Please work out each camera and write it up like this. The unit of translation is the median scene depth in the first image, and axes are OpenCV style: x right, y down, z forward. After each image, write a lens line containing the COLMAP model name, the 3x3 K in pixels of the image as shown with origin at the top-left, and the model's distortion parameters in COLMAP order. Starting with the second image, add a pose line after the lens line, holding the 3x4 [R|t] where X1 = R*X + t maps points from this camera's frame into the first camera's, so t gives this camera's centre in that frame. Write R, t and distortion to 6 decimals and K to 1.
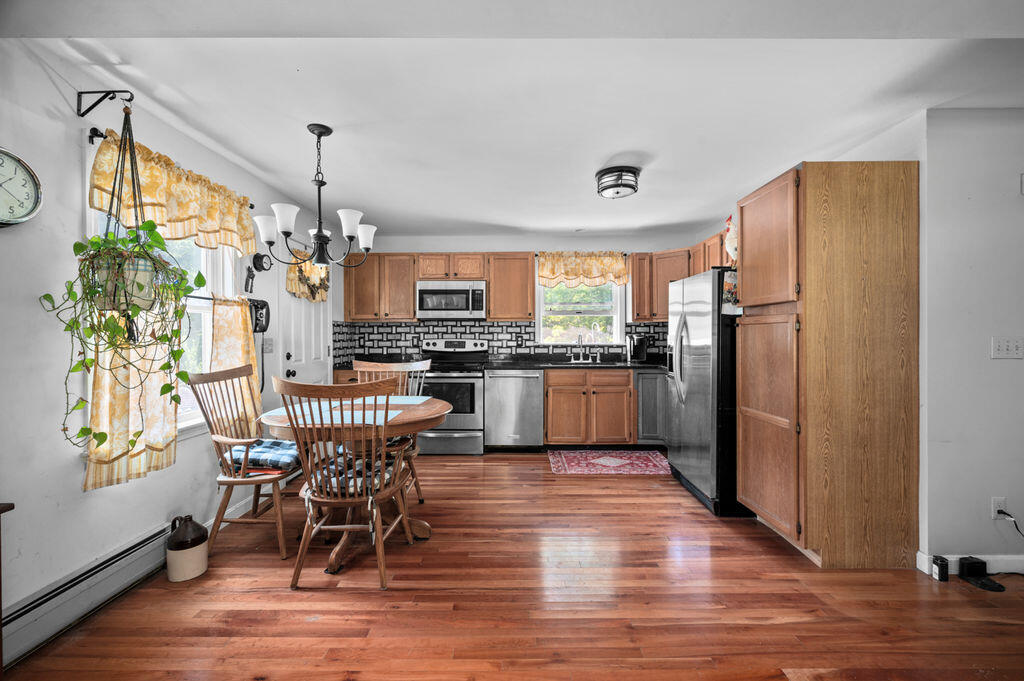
lens RADIAL K [[435.3, 0, 519.6], [0, 435.3, 333.6], [0, 0, 1]] dist [-0.003964, 0.000213]
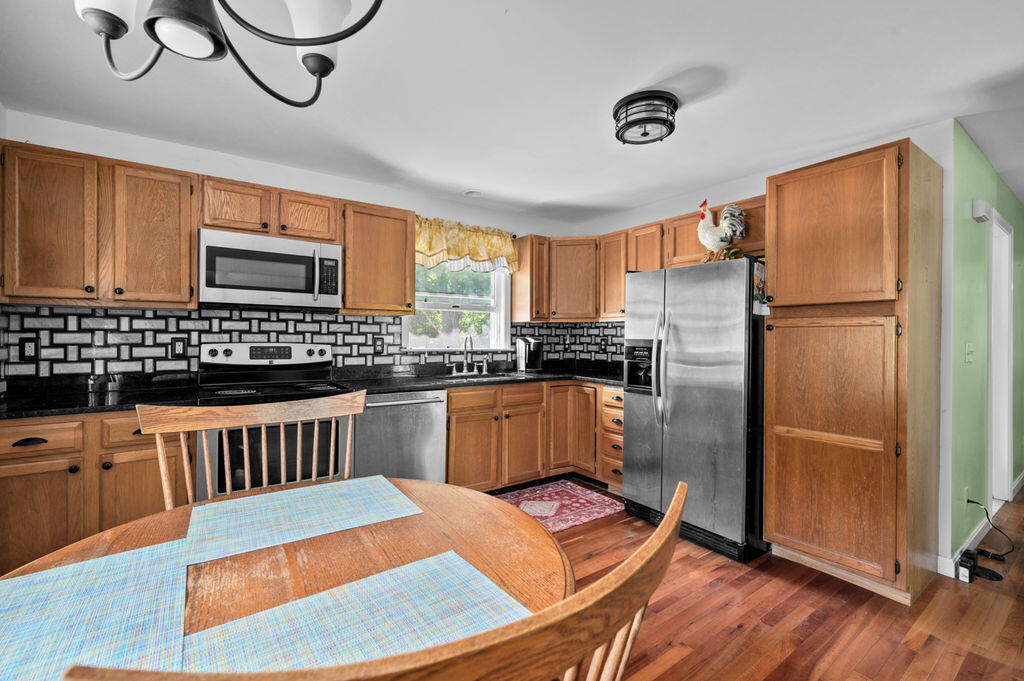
lens RADIAL K [[435.3, 0, 504.2], [0, 435.3, 336.1], [0, 0, 1]] dist [-0.003964, 0.000213]
pose [[0.812568, 0.009147, 0.582794, -0.232725], [-0.009910, 0.999949, -0.001877, 0.001612], [-0.582782, -0.004250, 0.812618, 0.365500]]
